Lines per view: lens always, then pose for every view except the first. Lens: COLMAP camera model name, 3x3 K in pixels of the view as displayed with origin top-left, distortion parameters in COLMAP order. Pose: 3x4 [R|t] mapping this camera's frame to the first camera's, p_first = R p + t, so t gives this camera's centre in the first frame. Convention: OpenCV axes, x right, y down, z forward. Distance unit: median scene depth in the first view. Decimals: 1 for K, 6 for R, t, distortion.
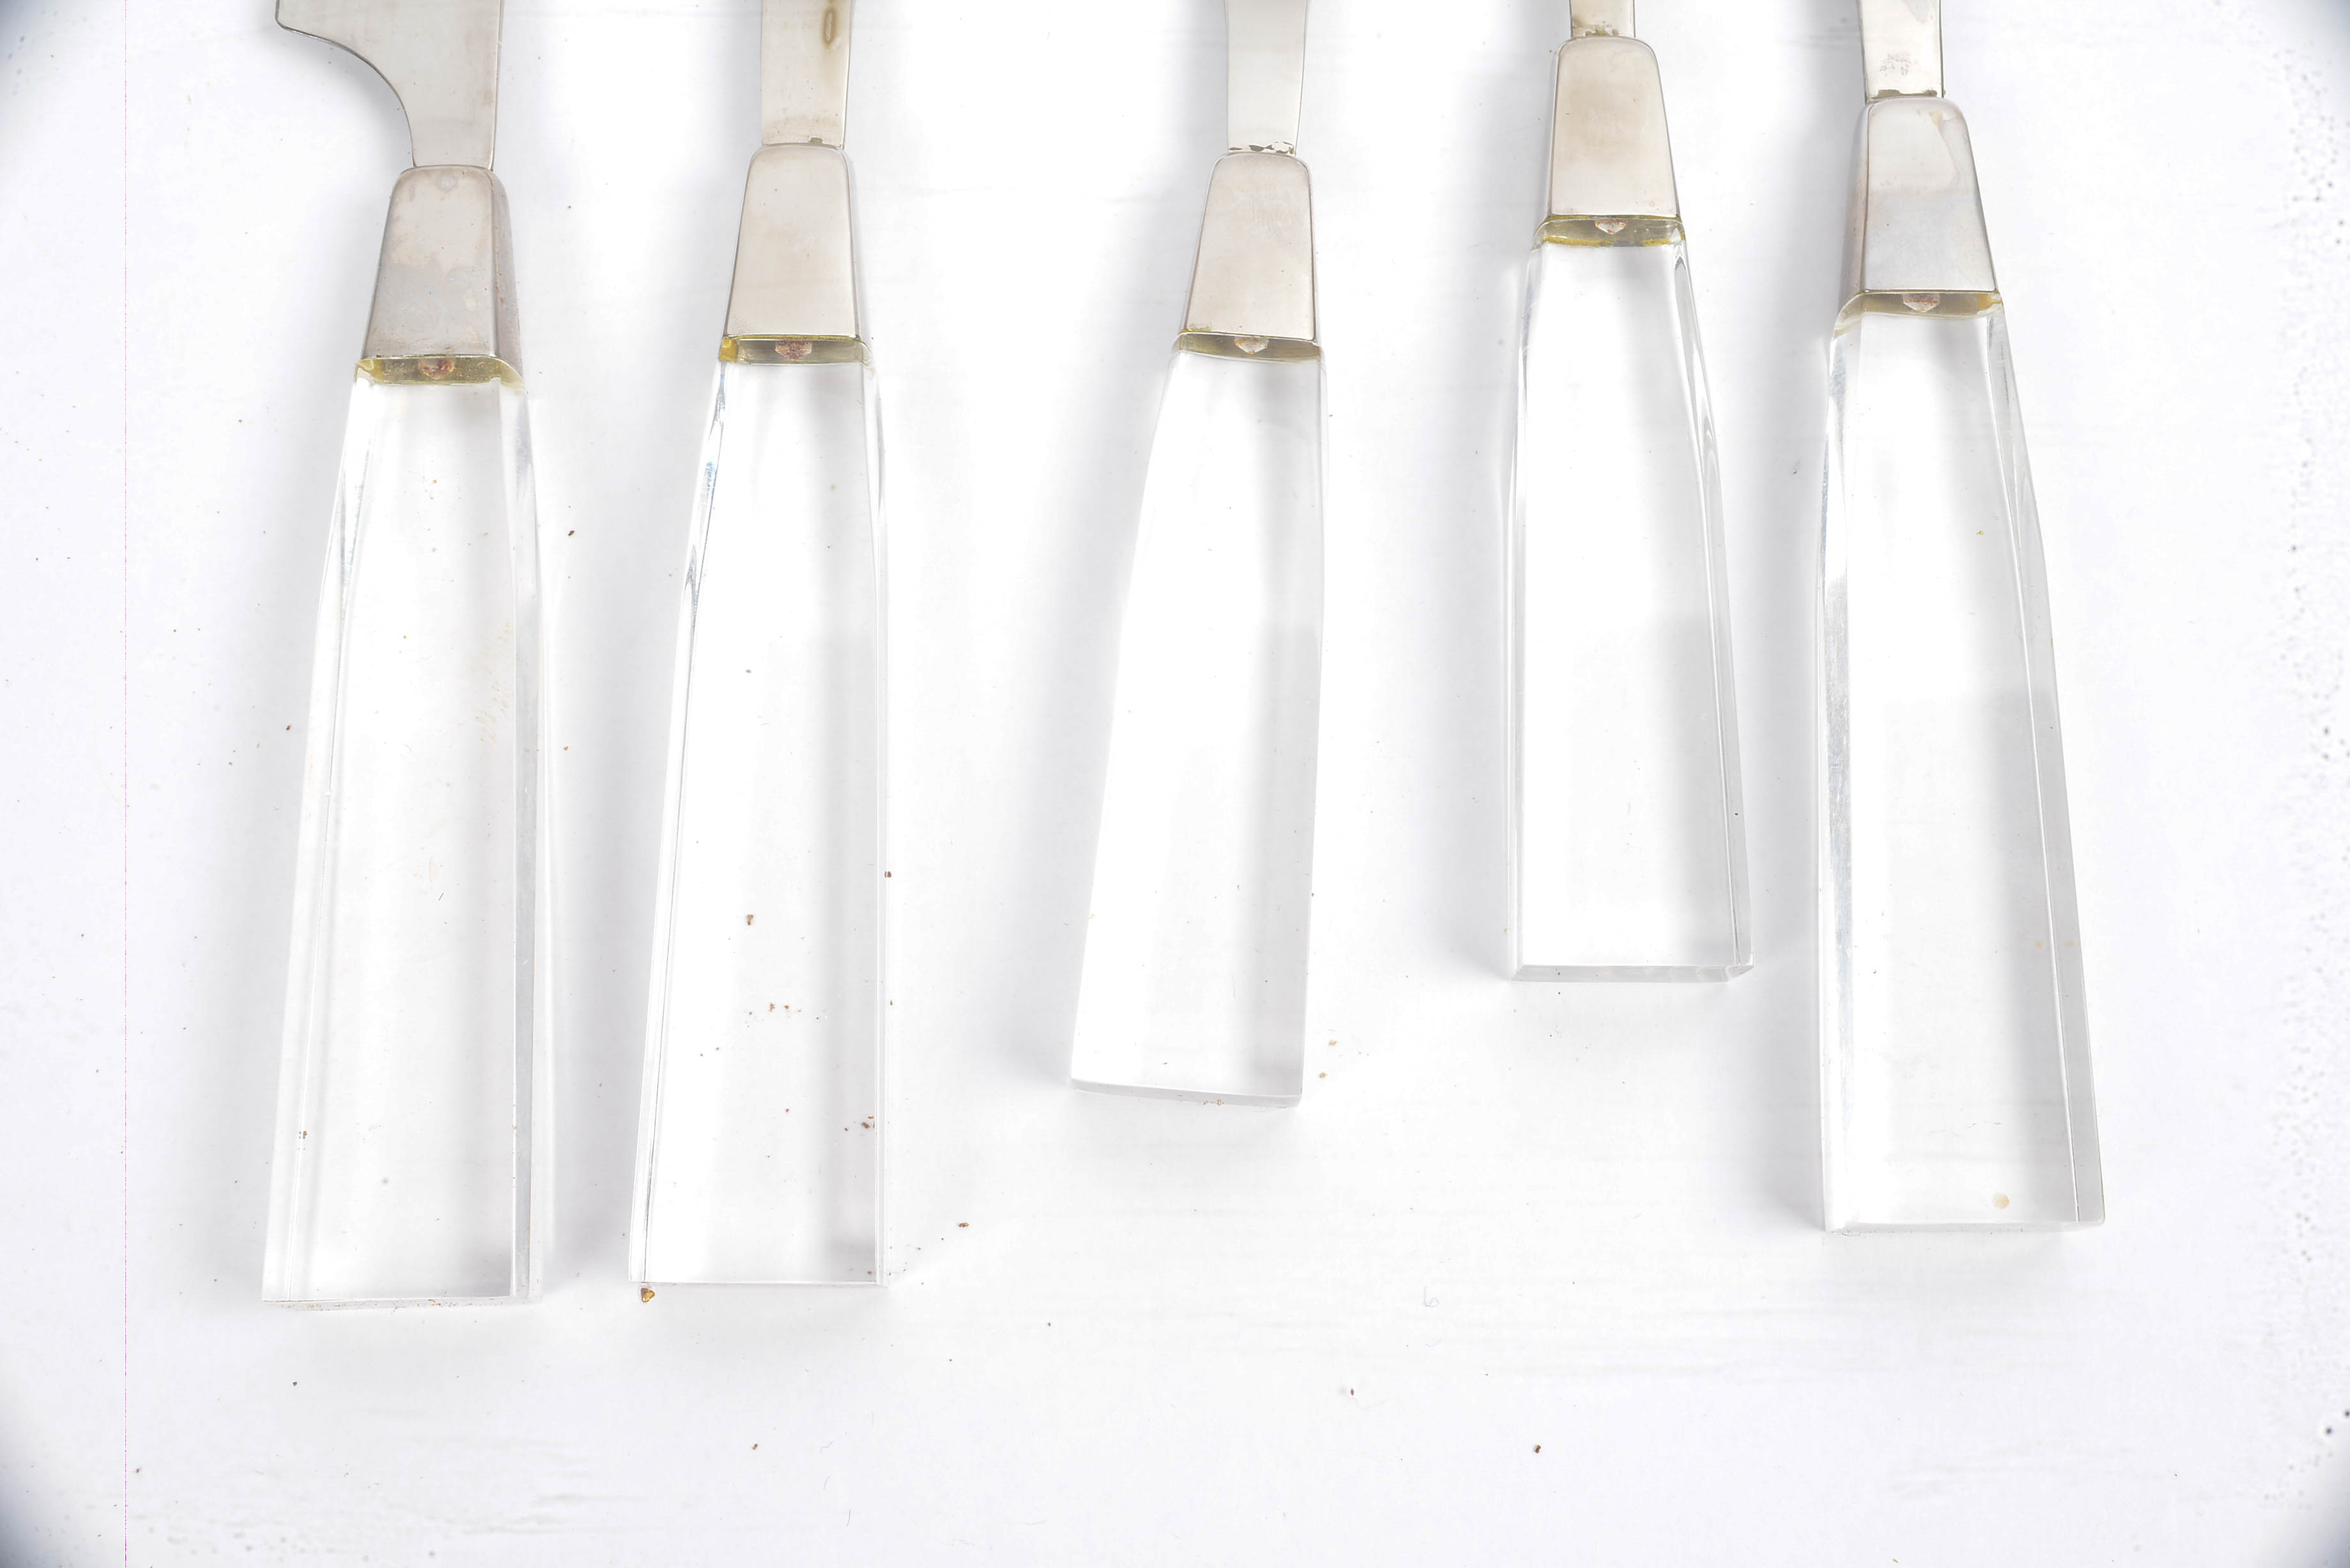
lens RADIAL K [[2716.0, 0, 1175.0], [0, 2716.0, 784.0], [0, 0, 1]] dist [0.018542, -0.007554]
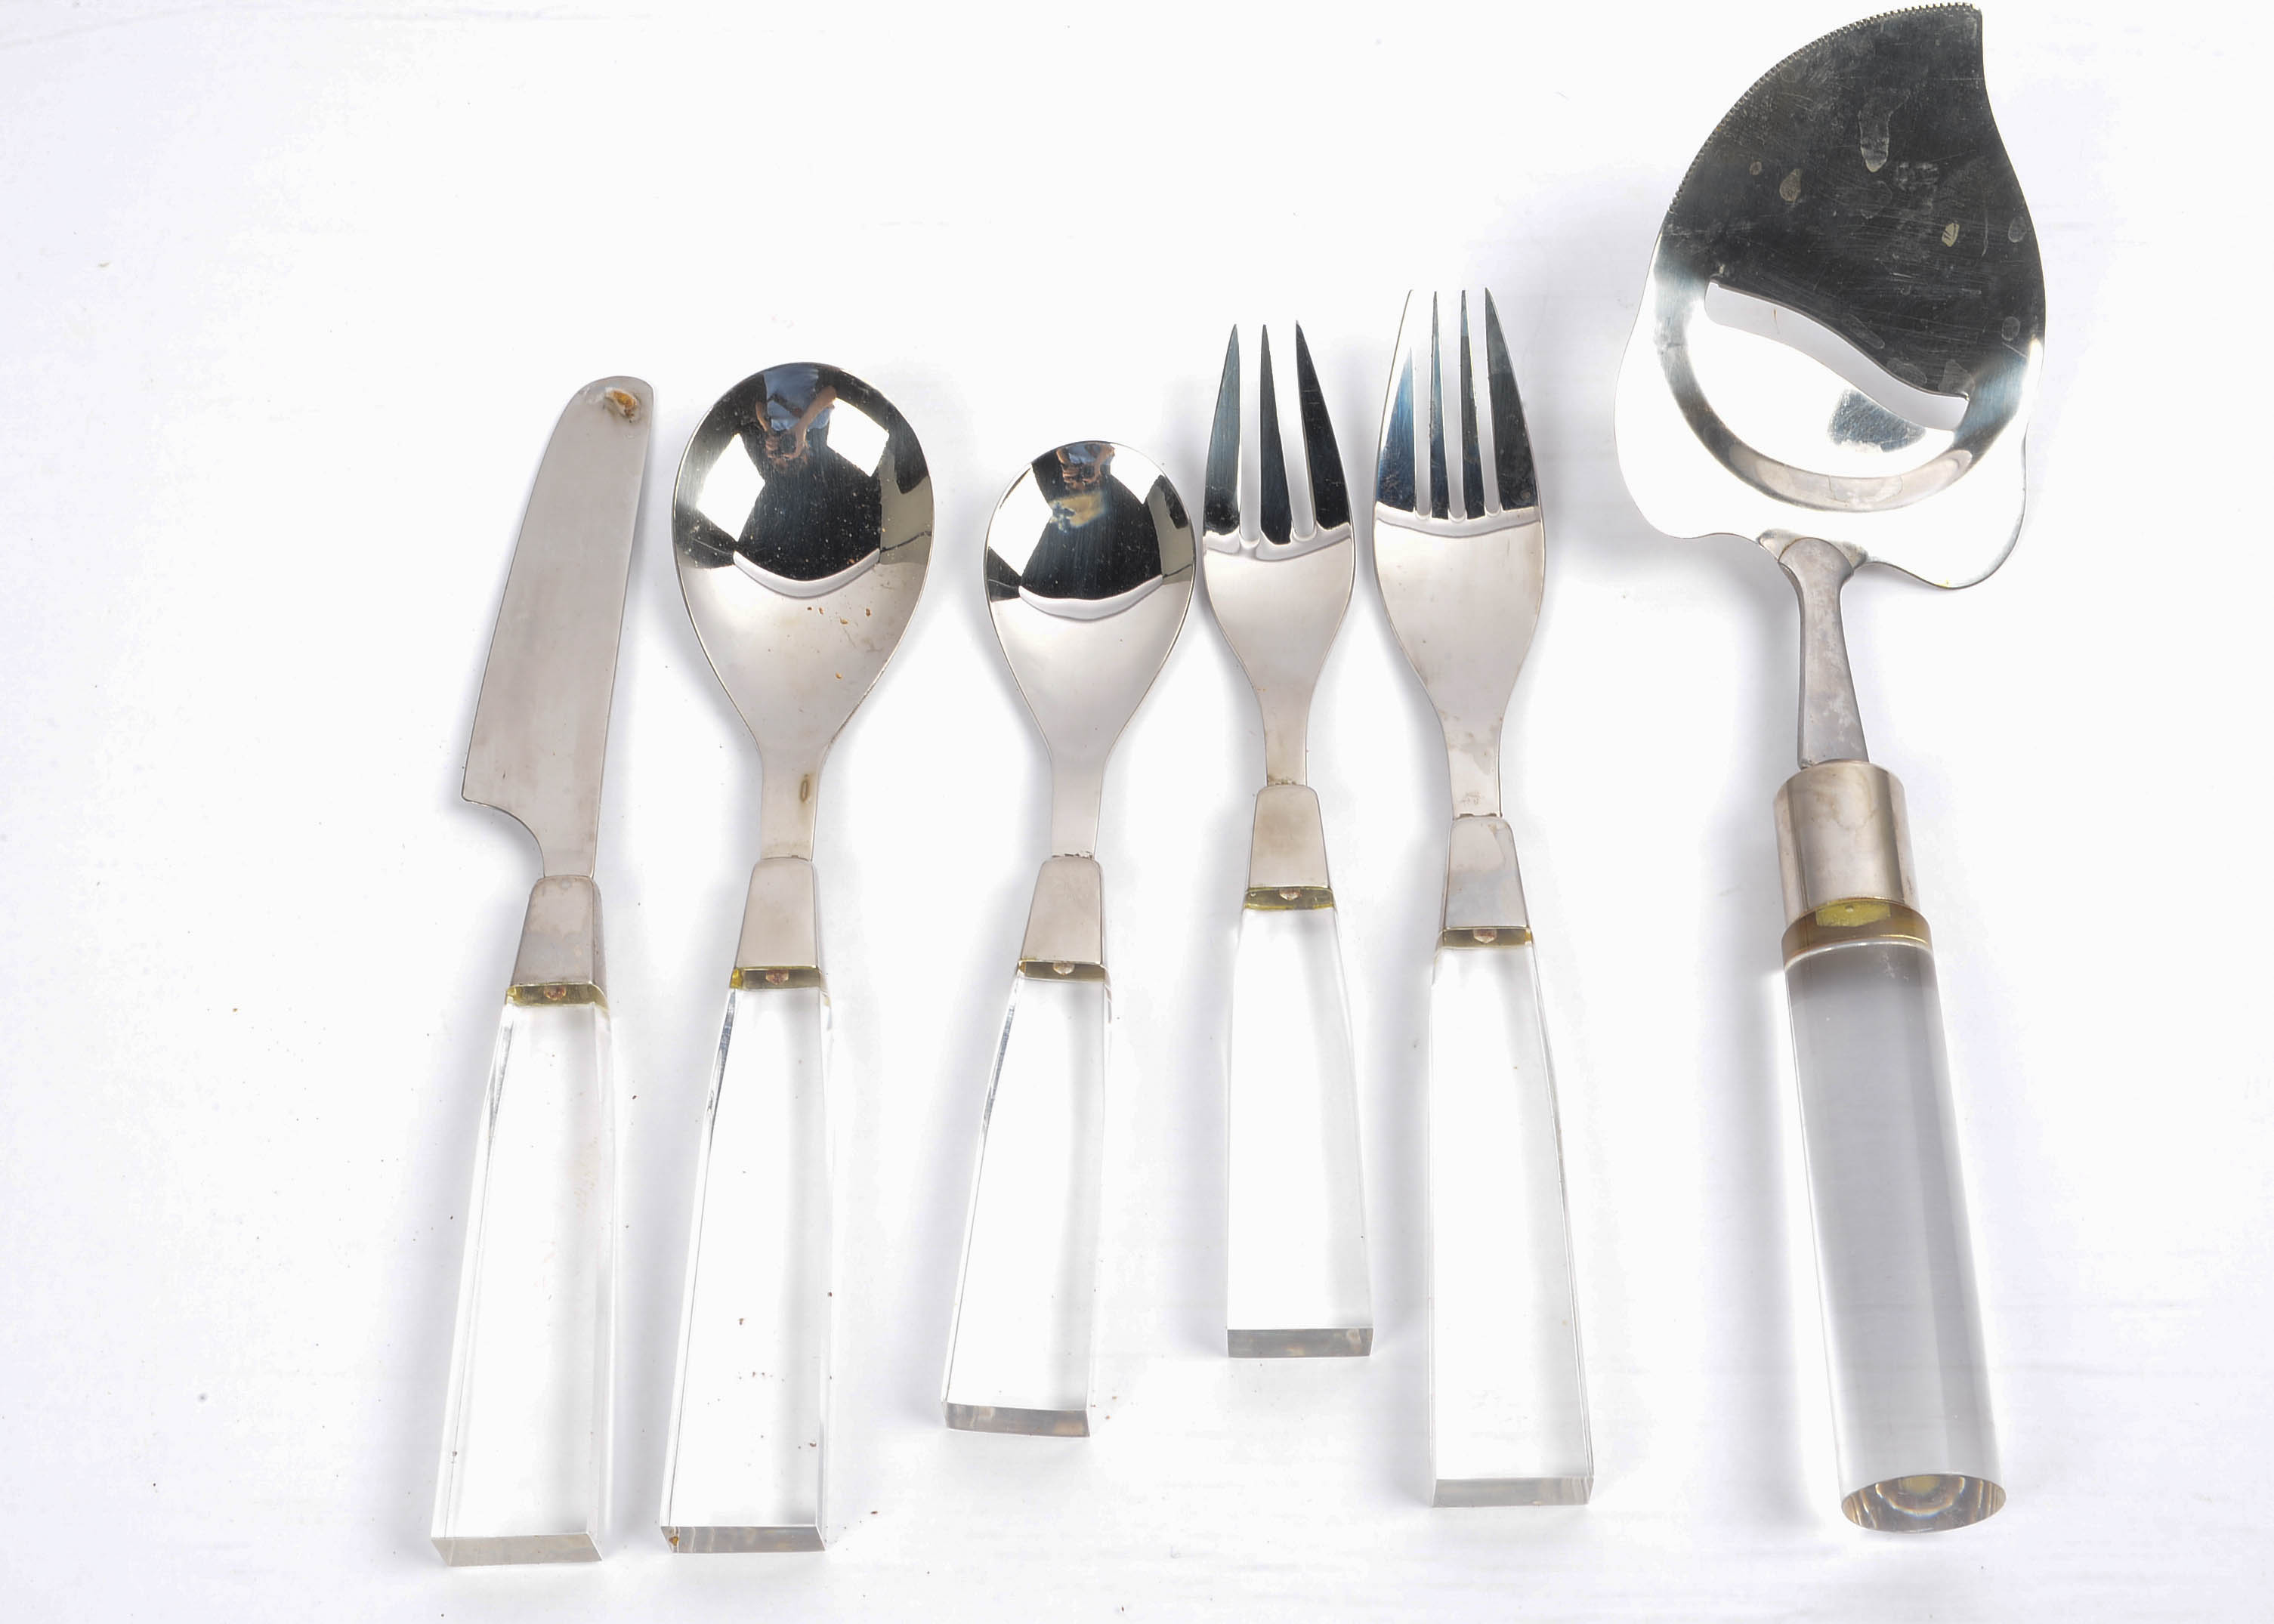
lens RADIAL K [[3018.6, 0, 1137.0], [0, 3018.6, 812.0], [0, 0, 1]] dist [-0.009266, 0.008647]
pose [[0.999574, -0.022382, -0.018735, 0.105572], [0.015348, 0.949014, -0.314861, 0.306728], [0.024827, 0.314440, 0.948953, -0.703332]]
